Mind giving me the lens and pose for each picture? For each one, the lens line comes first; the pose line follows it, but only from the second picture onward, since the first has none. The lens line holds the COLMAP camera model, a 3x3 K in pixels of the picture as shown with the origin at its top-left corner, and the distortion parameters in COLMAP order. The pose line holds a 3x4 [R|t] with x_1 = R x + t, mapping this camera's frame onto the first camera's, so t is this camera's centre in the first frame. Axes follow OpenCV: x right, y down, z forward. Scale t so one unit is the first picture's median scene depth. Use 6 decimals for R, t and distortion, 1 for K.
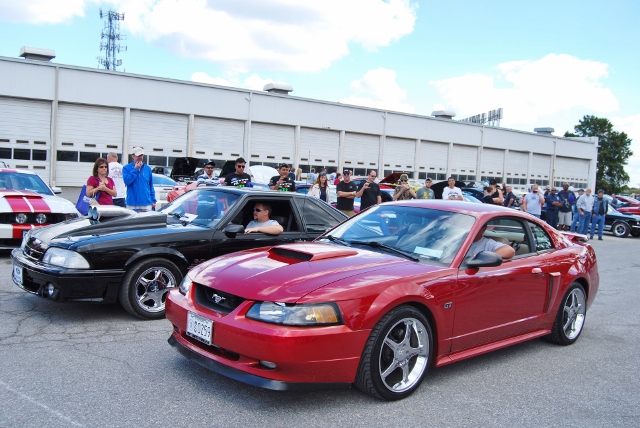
lens RADIAL K [[620.9, 0, 319.5], [0, 620.9, 211.9], [0, 0, 1]] dist [-0.066493, 0.000000]
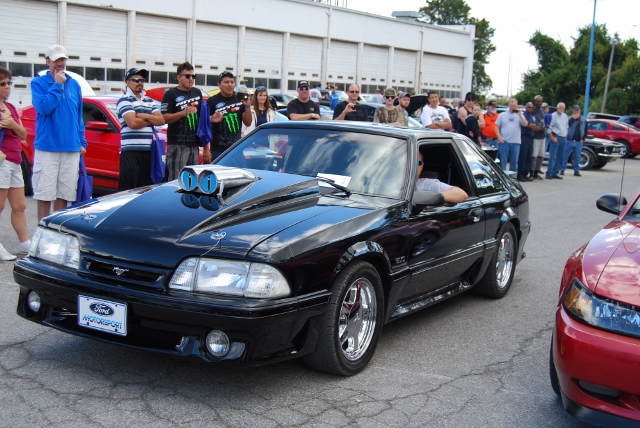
lens RADIAL K [[928.8, 0, 321.6], [0, 928.8, 215.5], [0, 0, 1]] dist [-0.039285, 0.000000]
pose [[0.946795, -0.048362, 0.318182, -0.314257], [0.020343, 0.995661, 0.090804, -0.022987], [-0.321193, -0.079500, 0.943671, 0.139915]]
